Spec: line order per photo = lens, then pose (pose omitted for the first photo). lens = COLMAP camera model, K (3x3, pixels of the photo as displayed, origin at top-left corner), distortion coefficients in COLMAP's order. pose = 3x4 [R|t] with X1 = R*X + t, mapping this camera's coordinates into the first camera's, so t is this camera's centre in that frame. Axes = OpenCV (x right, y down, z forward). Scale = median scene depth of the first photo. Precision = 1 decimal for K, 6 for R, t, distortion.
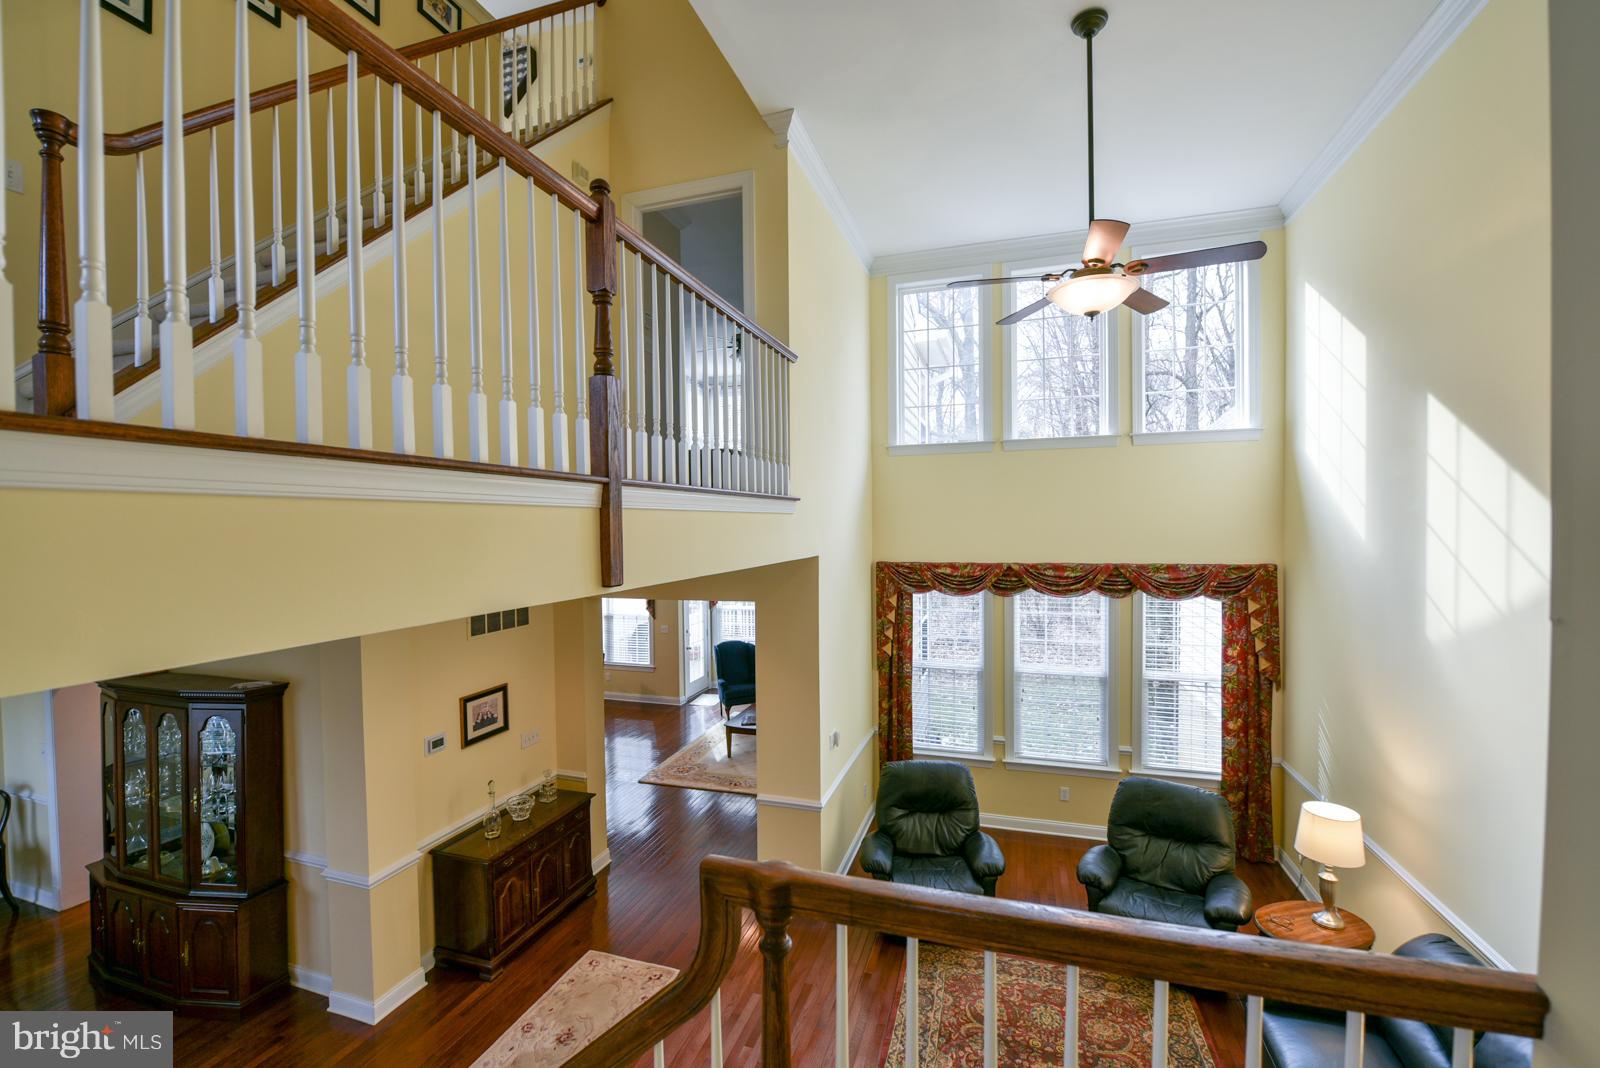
lens RADIAL K [[669.4, 0, 810.3], [0, 669.4, 538.6], [0, 0, 1]] dist [-0.015955, -0.000739]
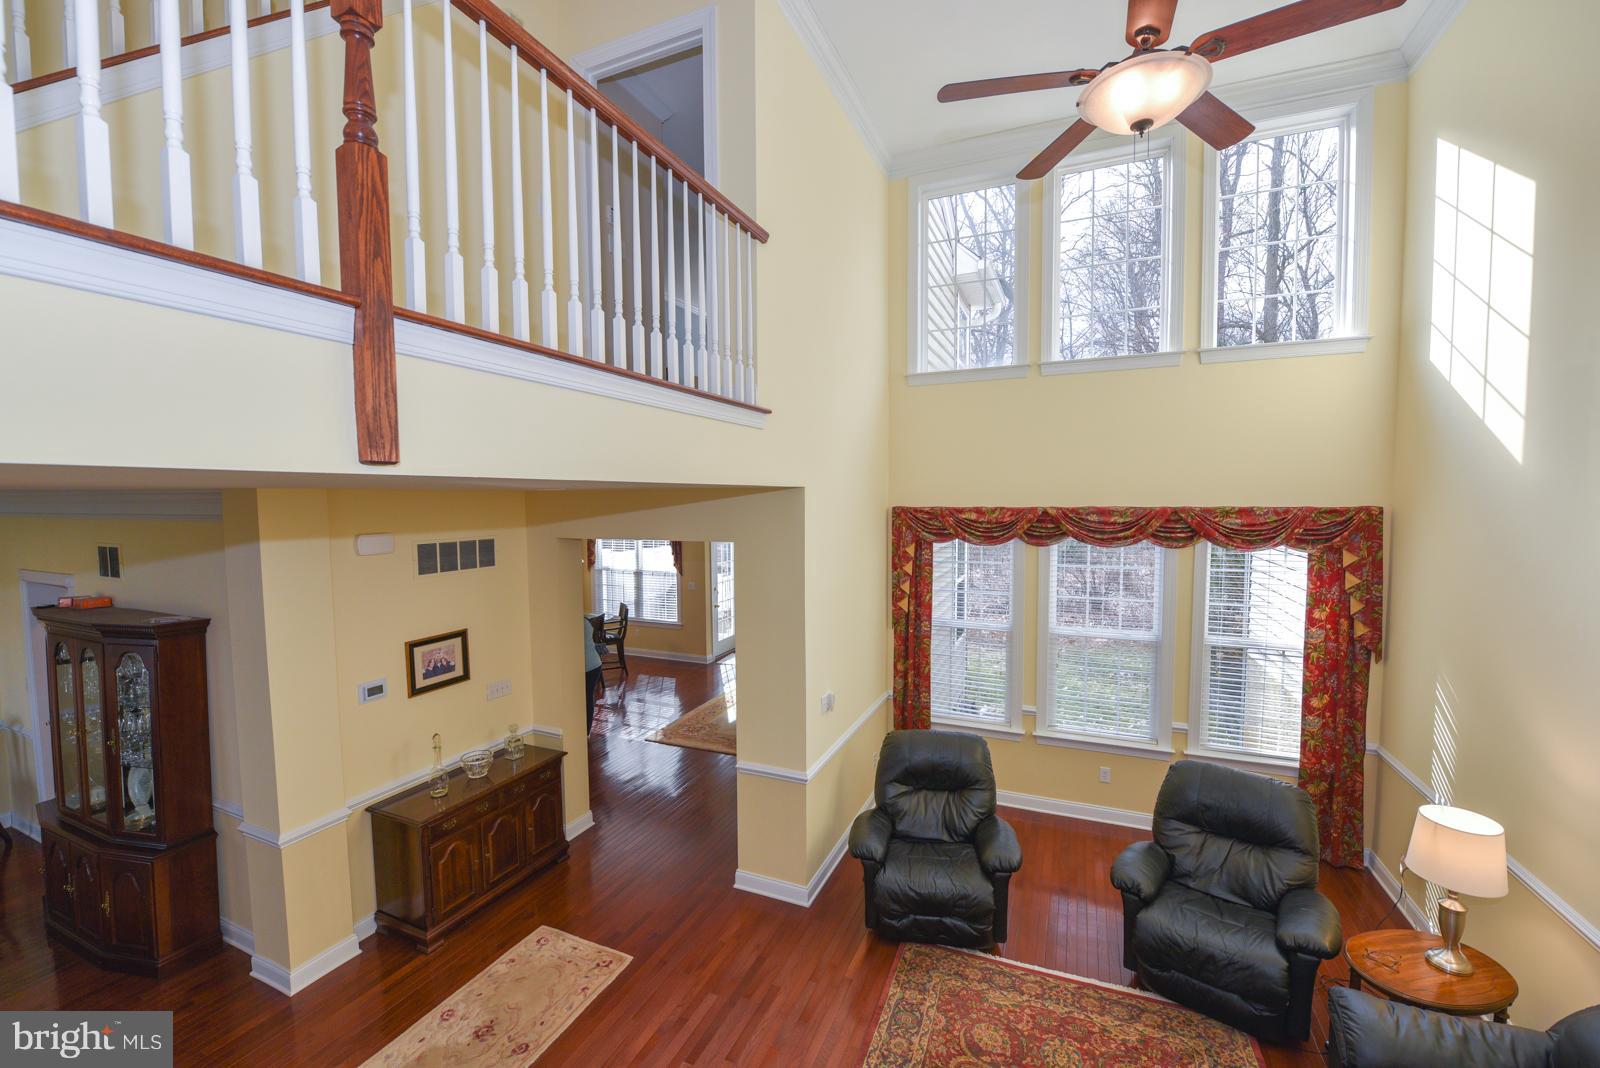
lens RADIAL K [[641.1, 0, 809.8], [0, 641.1, 539.4], [0, 0, 1]] dist [-0.013823, -0.003322]
pose [[0.995189, 0.010404, -0.097415, 0.085517], [-0.006311, 0.999088, 0.042227, 0.050073], [0.097765, -0.041409, 0.994348, 0.166897]]
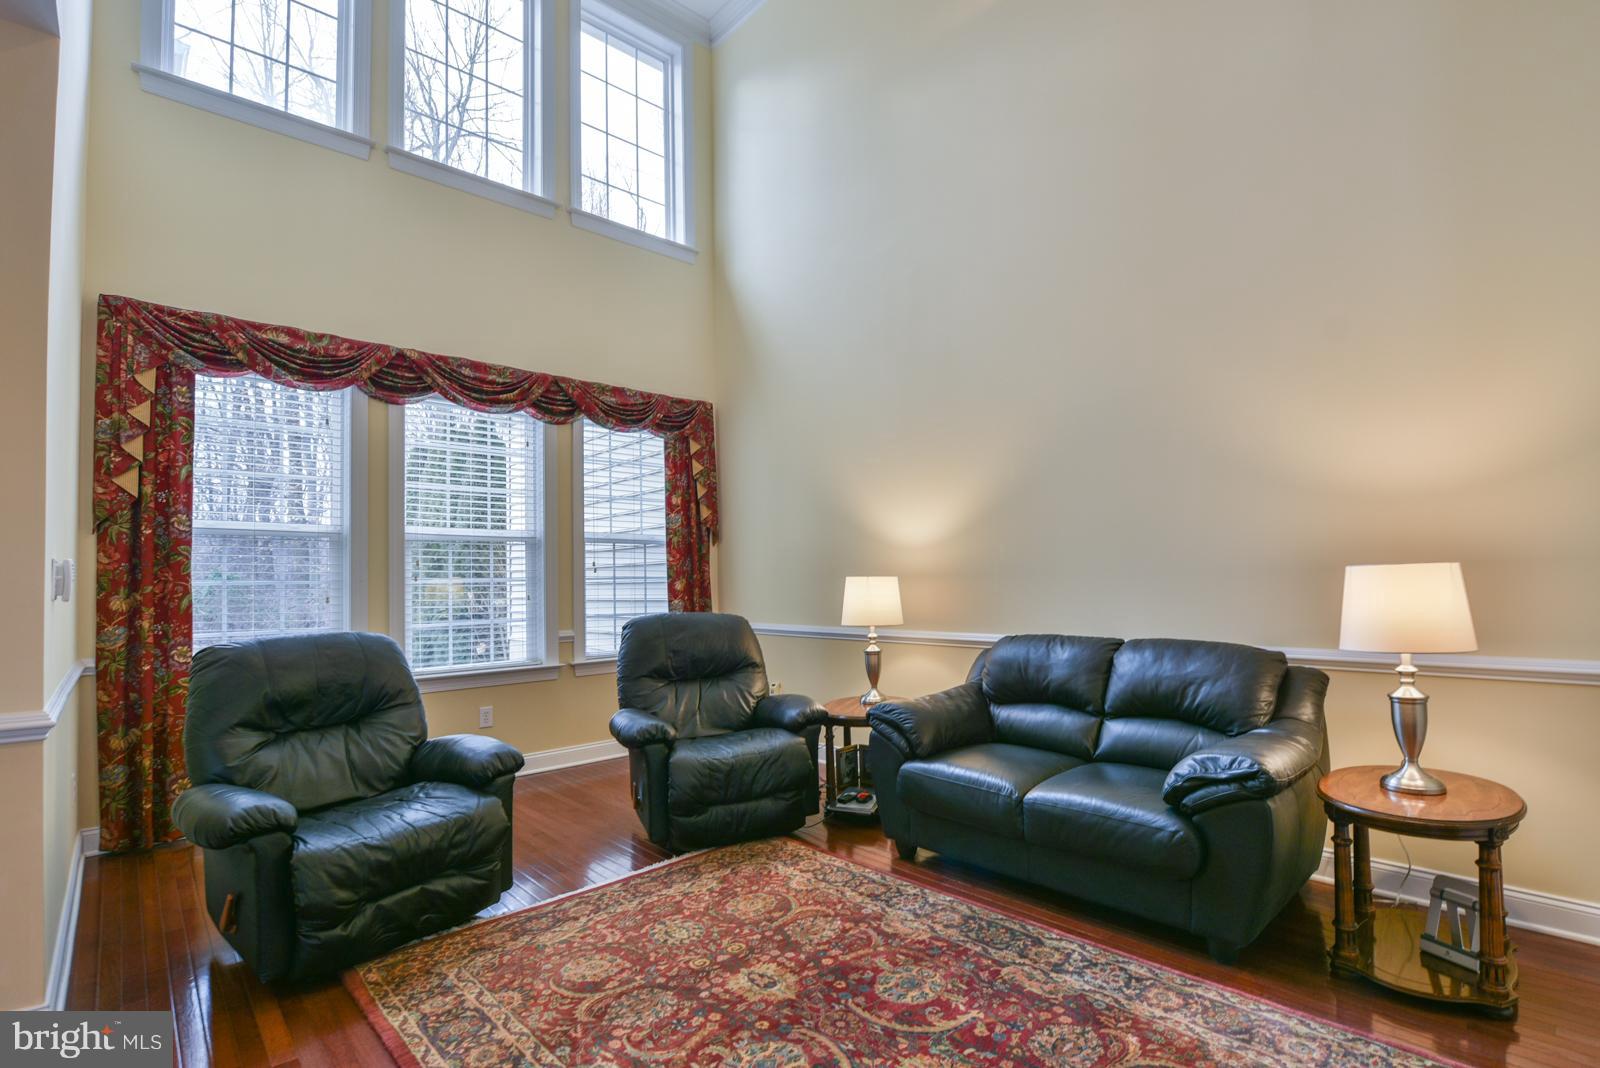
lens RADIAL K [[742.5, 0, 810.6], [0, 742.5, 556.9], [0, 0, 1]] dist [-0.016634, -0.001145]
pose [[0.495189, 0.025059, 0.868424, -0.105637], [0.034150, 0.998250, -0.048279, 0.301016], [-0.868114, 0.053564, 0.493467, 0.392978]]
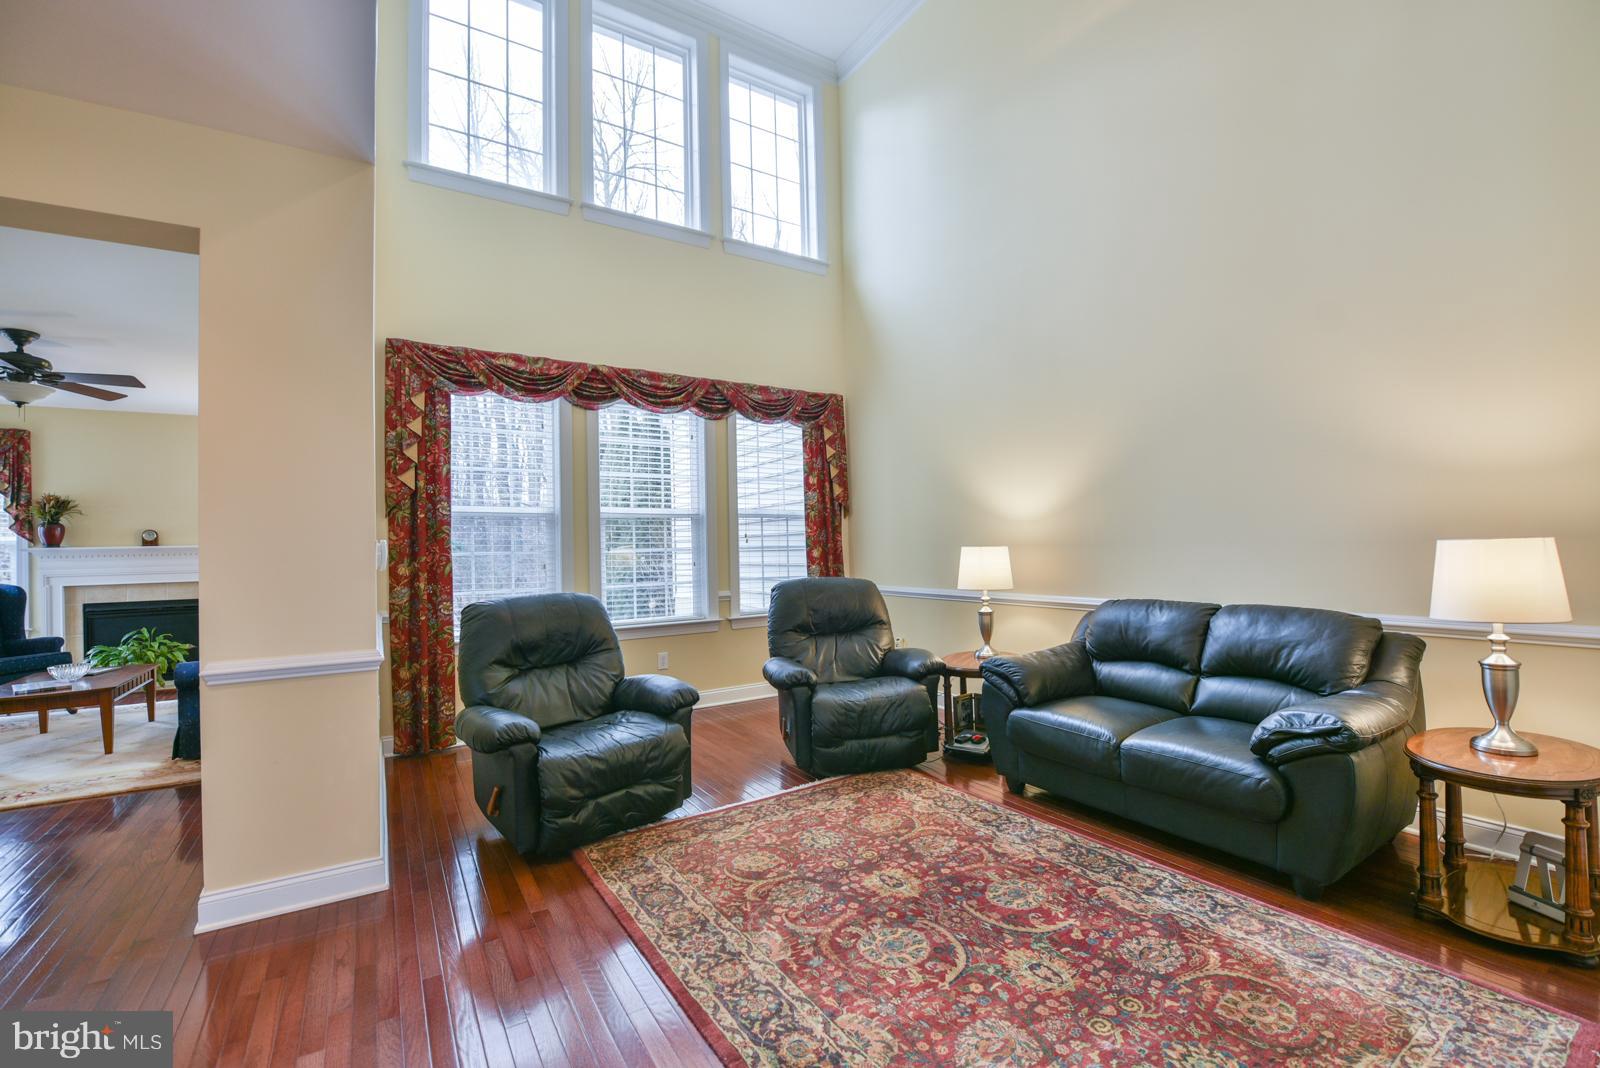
lens RADIAL K [[671.5, 0, 811.7], [0, 671.5, 530.7], [0, 0, 1]] dist [-0.017861, -0.000375]
pose [[0.638976, 0.009809, 0.769164, -0.141816], [0.034922, 0.998518, -0.041744, 0.294273], [-0.768433, 0.053534, 0.637687, 0.371255]]
